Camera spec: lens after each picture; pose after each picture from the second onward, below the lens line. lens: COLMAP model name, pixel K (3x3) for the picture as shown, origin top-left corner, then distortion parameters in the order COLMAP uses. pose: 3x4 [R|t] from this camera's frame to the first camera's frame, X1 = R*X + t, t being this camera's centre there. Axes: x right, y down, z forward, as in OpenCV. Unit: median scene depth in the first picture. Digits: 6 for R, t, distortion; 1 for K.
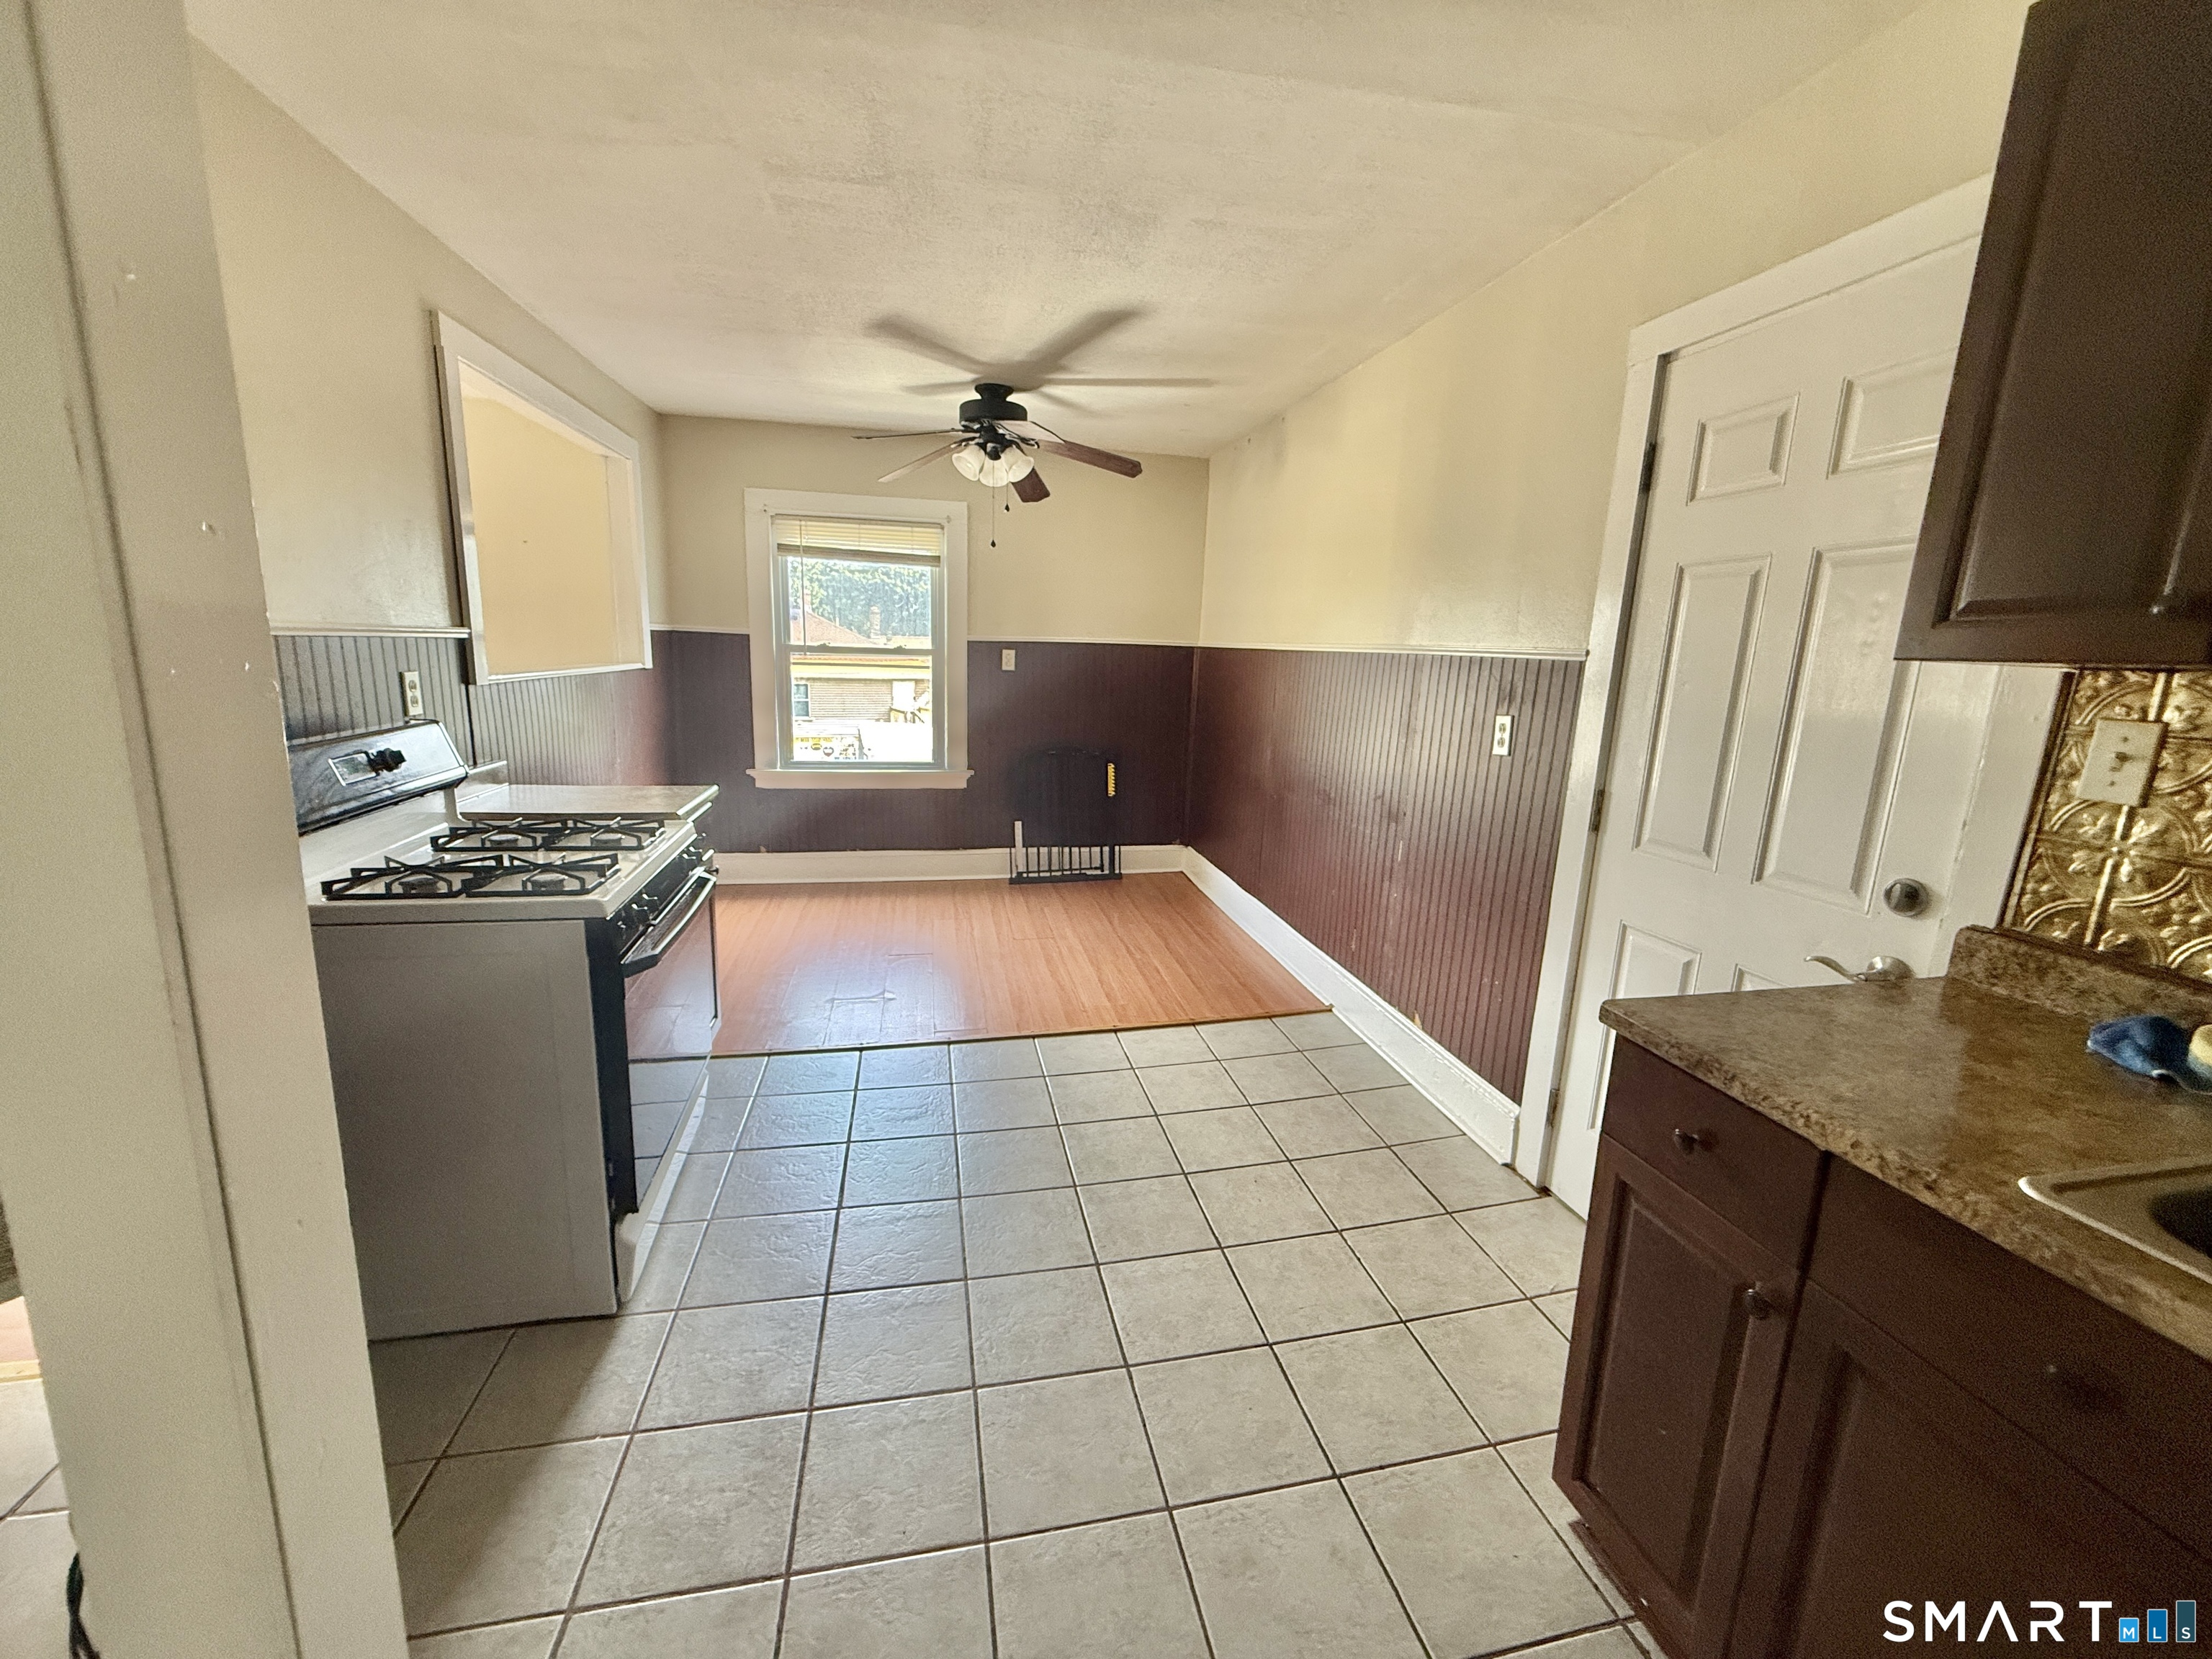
lens RADIAL K [[880.7, 0, 1107.4], [0, 880.7, 829.8], [0, 0, 1]] dist [0.007733, -0.000077]
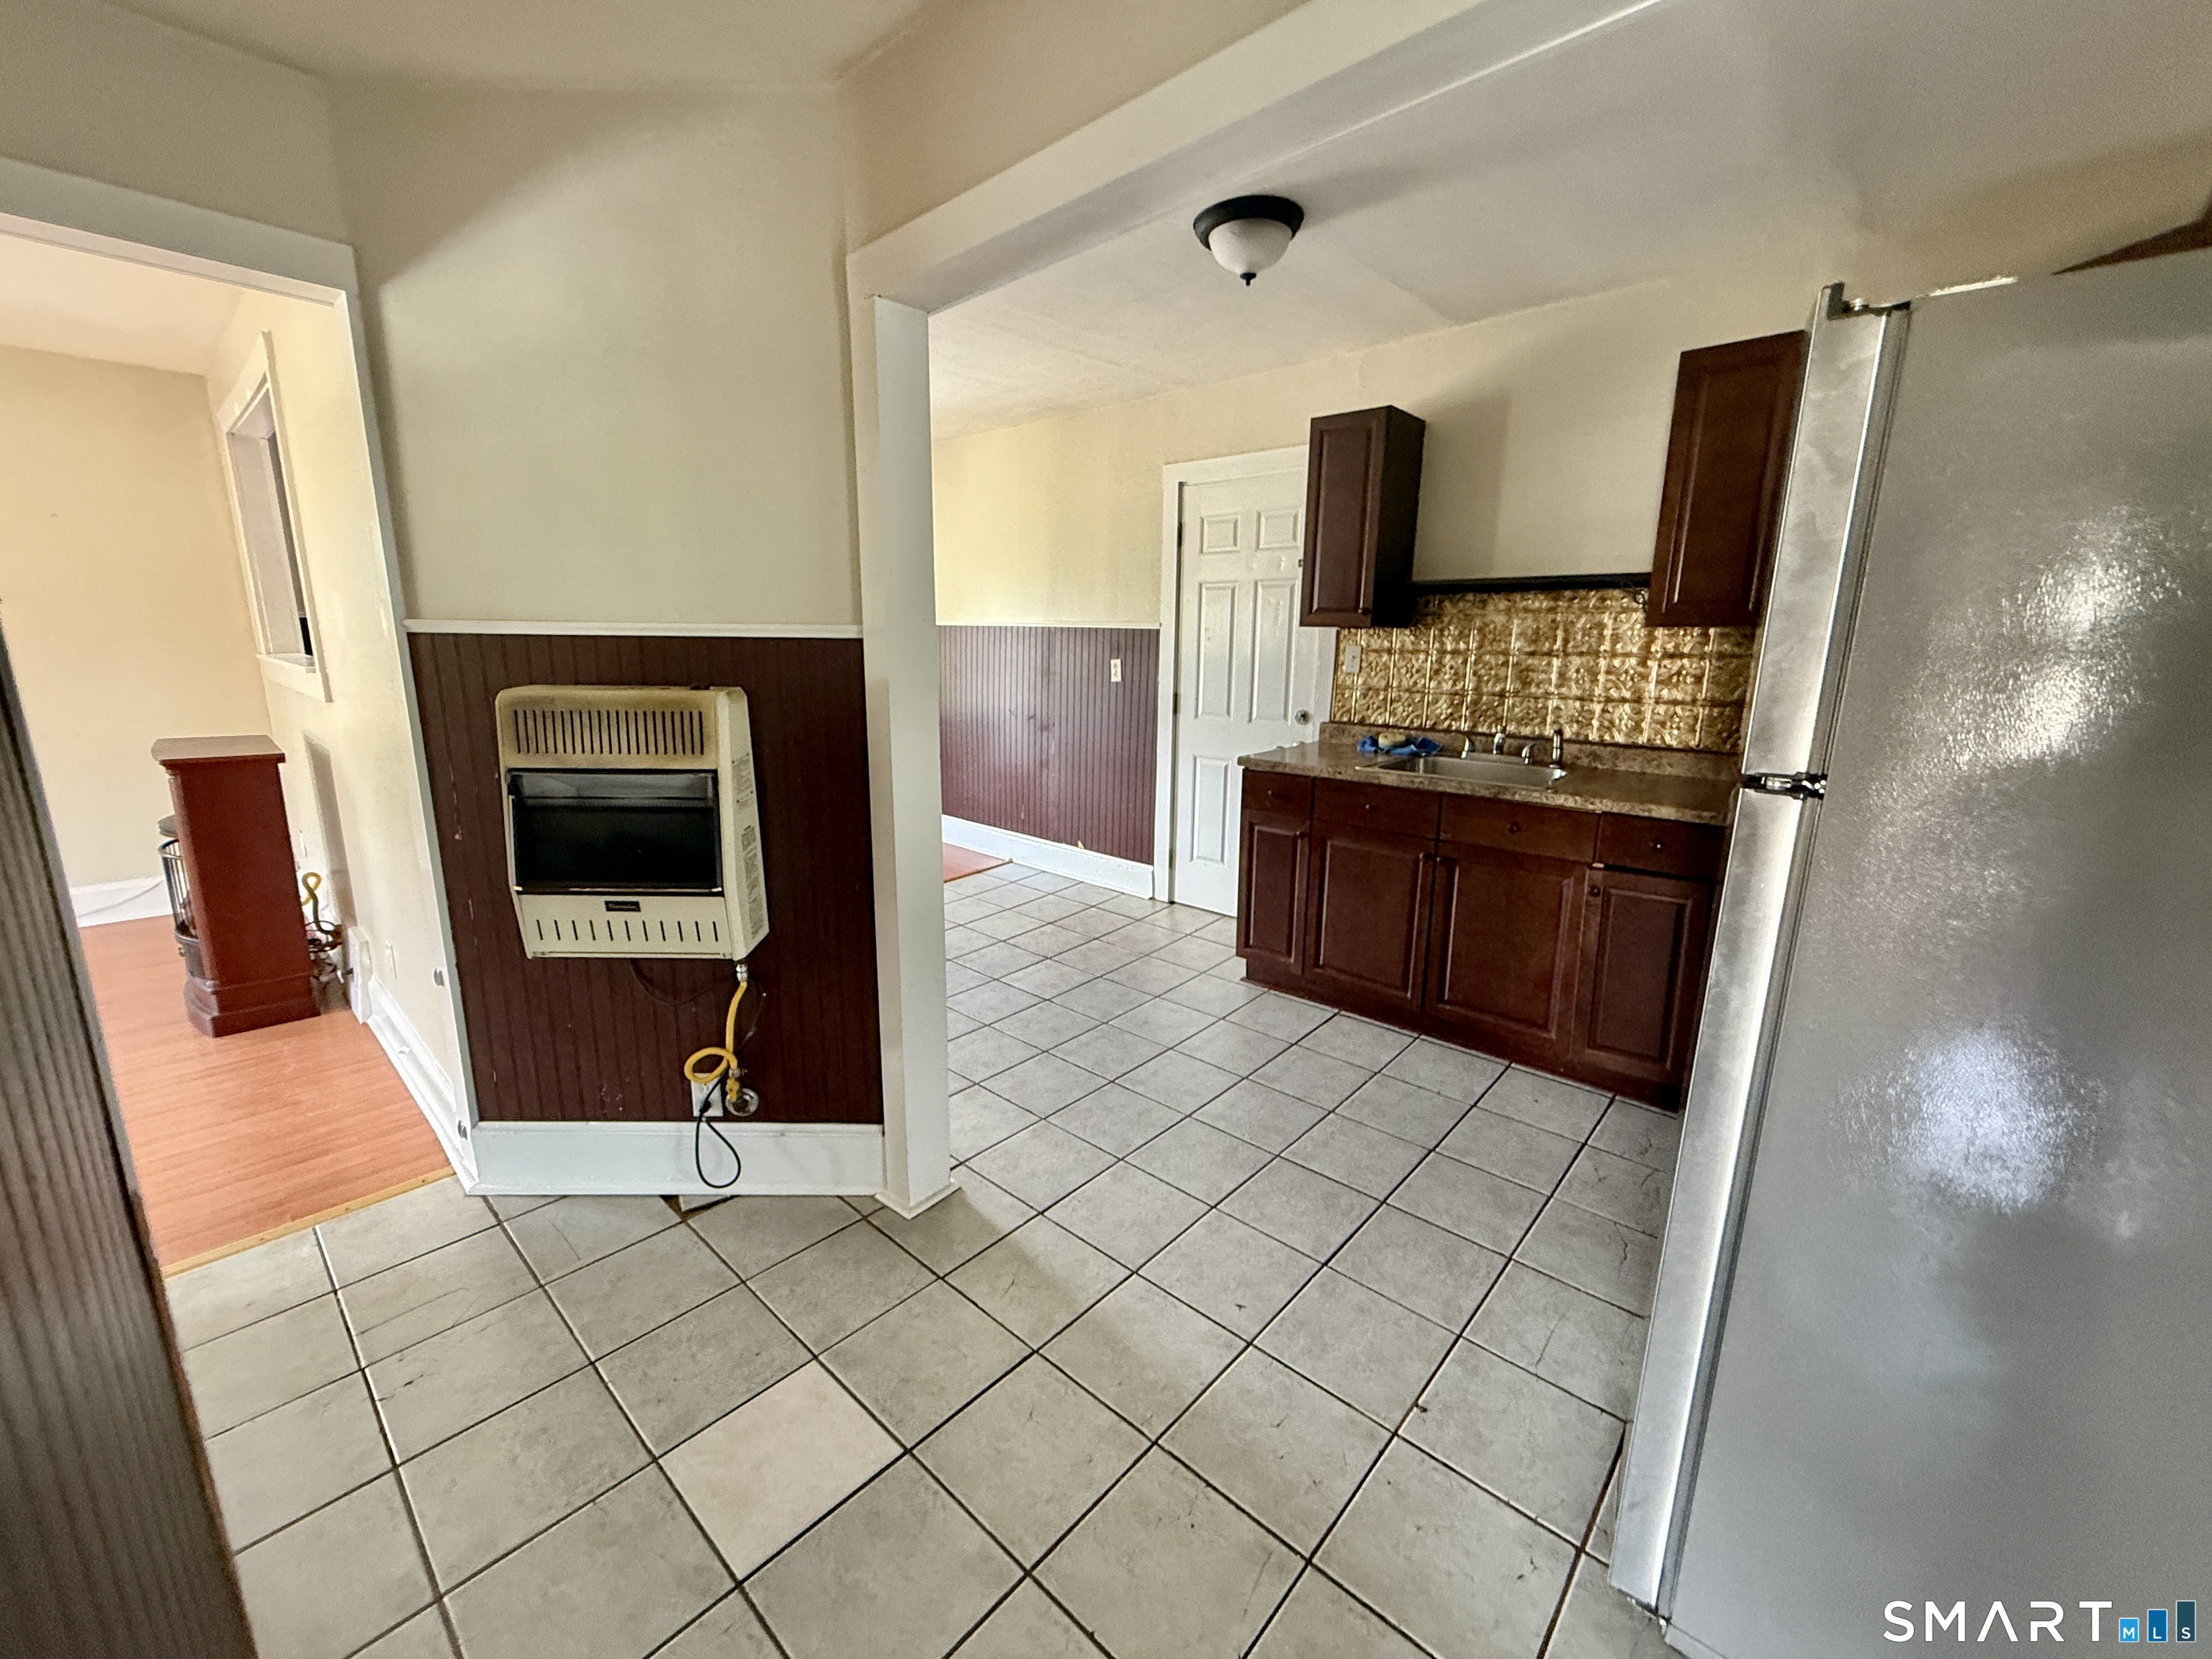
lens RADIAL K [[880.7, 0, 1102.9], [0, 880.7, 821.4], [0, 0, 1]] dist [0.007733, -0.000077]
pose [[0.812113, -0.144876, 0.565229, -1.068686], [0.131947, 0.989191, 0.063964, 0.134106], [-0.568386, 0.022635, 0.822450, -0.781785]]
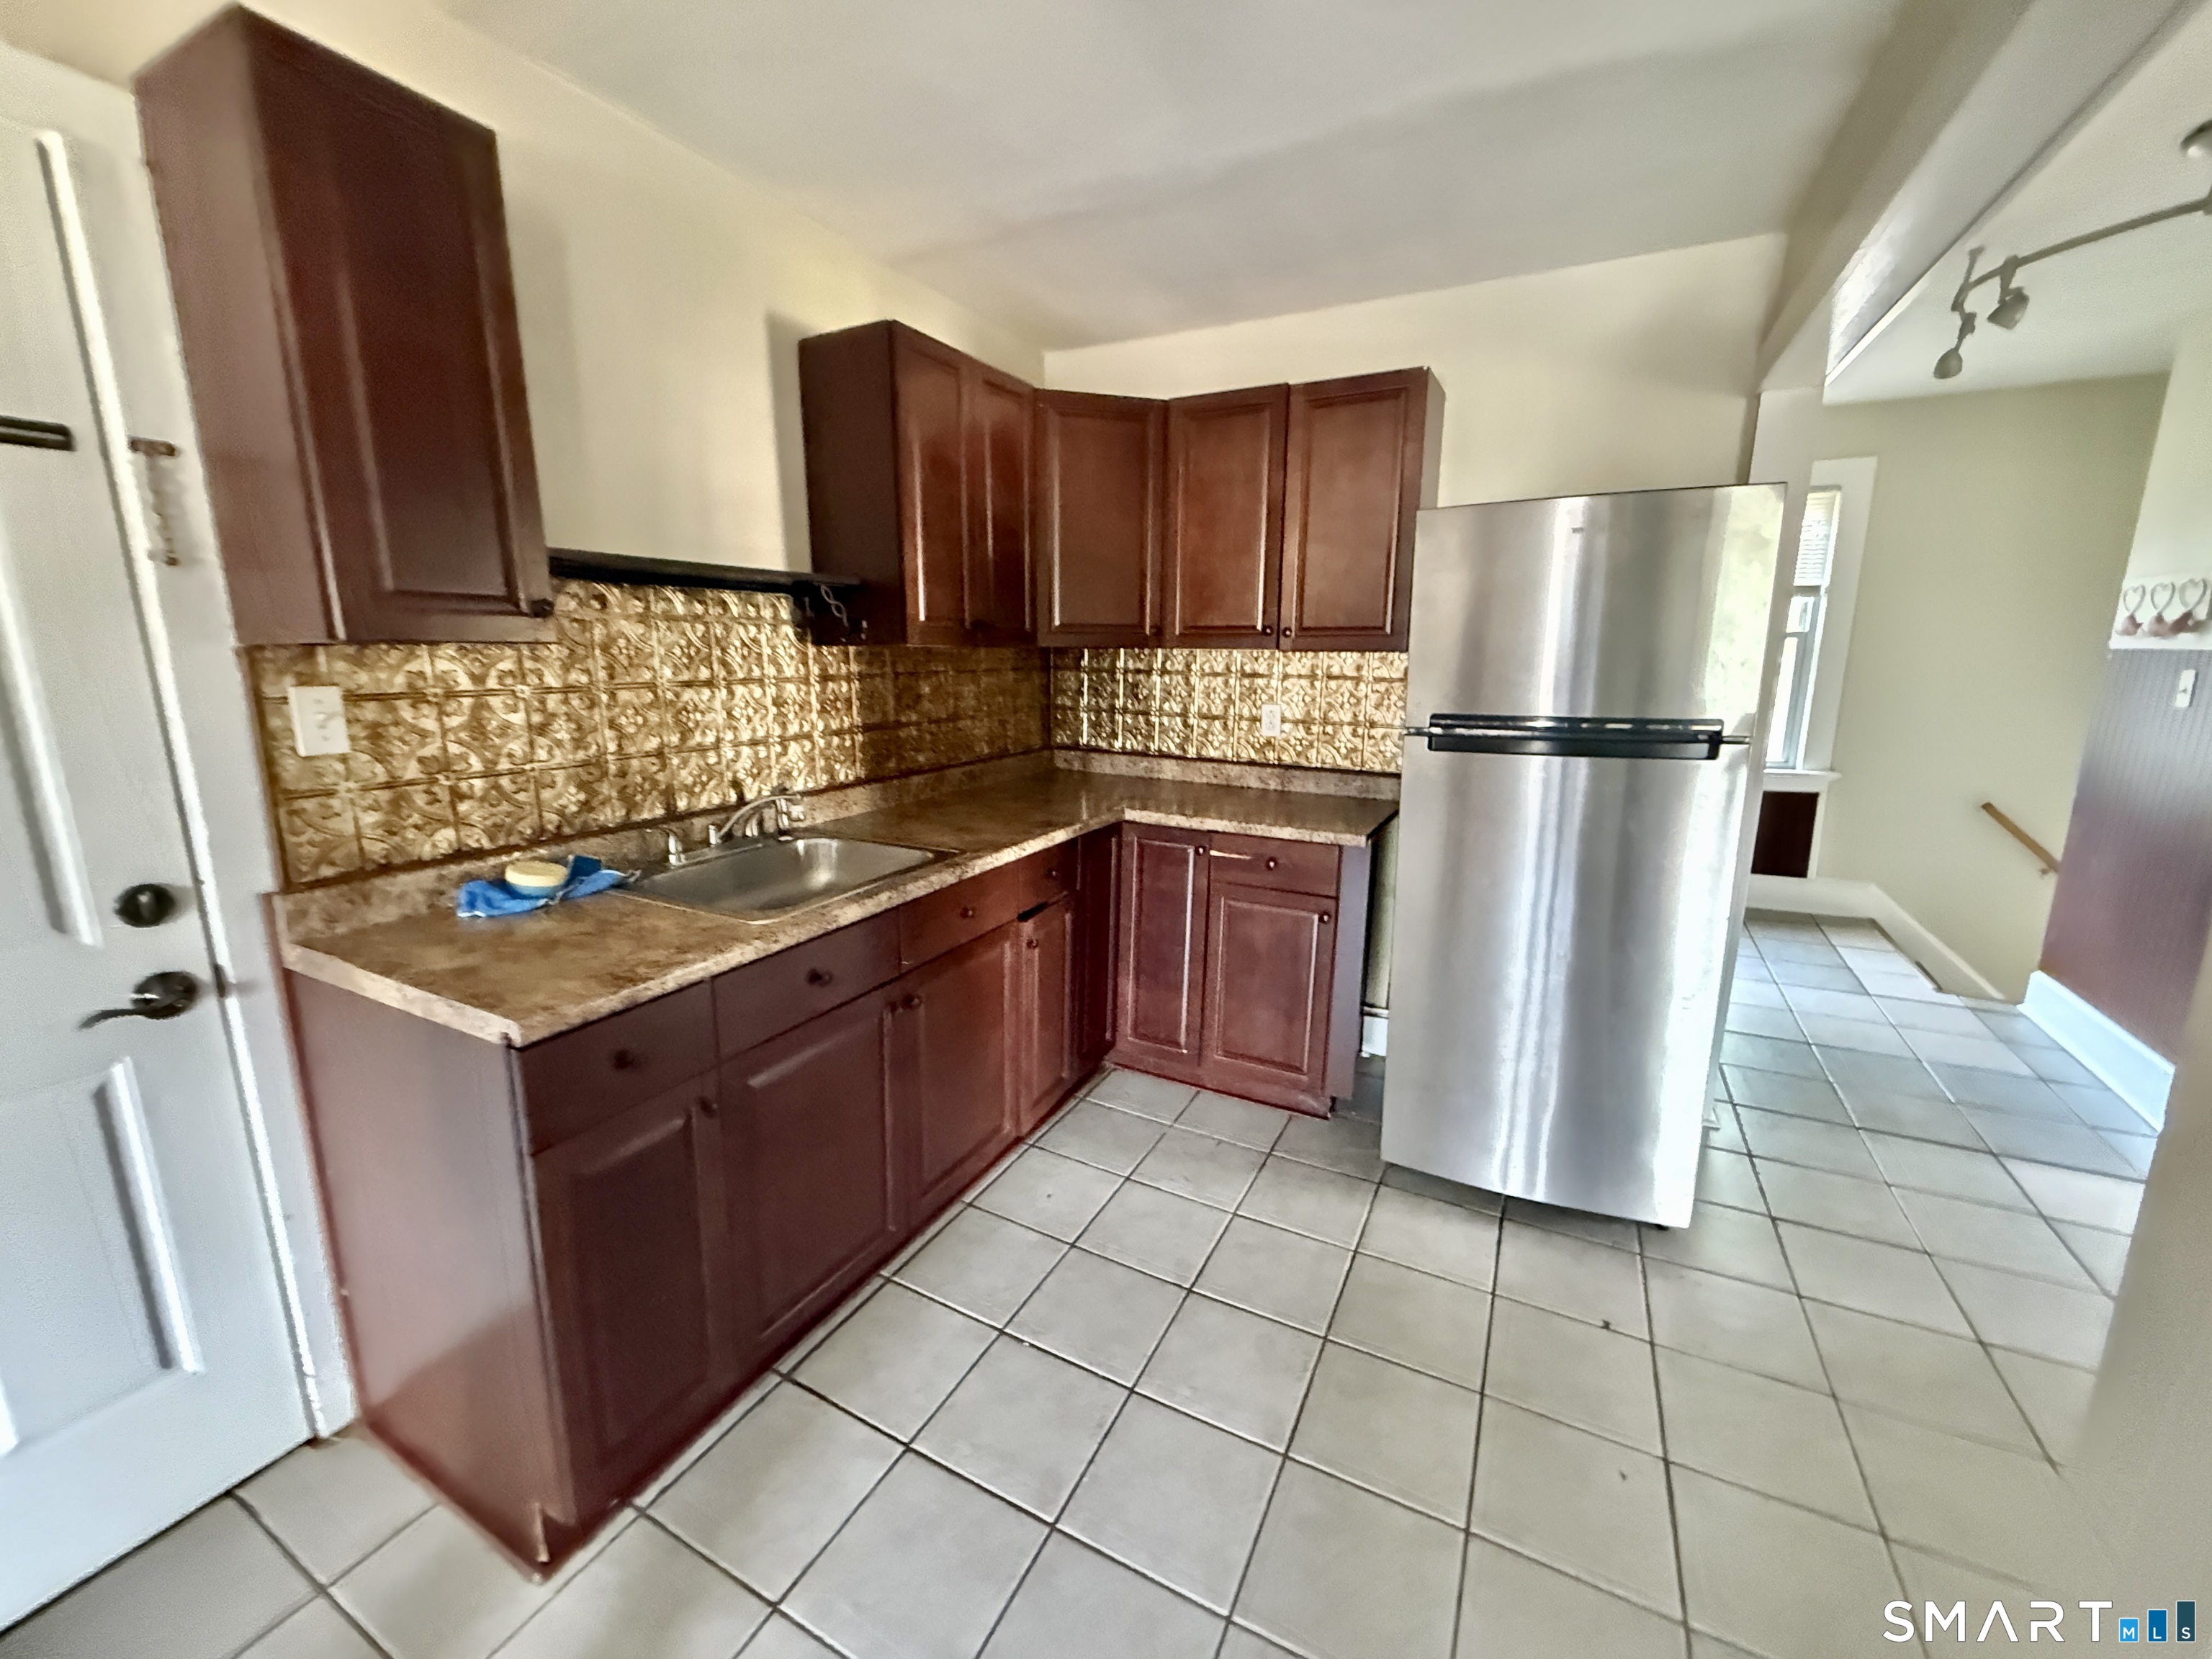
lens RADIAL K [[880.7, 0, 1102.1], [0, 880.7, 825.6], [0, 0, 1]] dist [0.007733, -0.000077]
pose [[-0.770158, -0.165310, 0.616059, -0.360780], [0.095676, 0.924967, 0.367808, -0.227154], [-0.630637, 0.342212, -0.696554, 0.963410]]
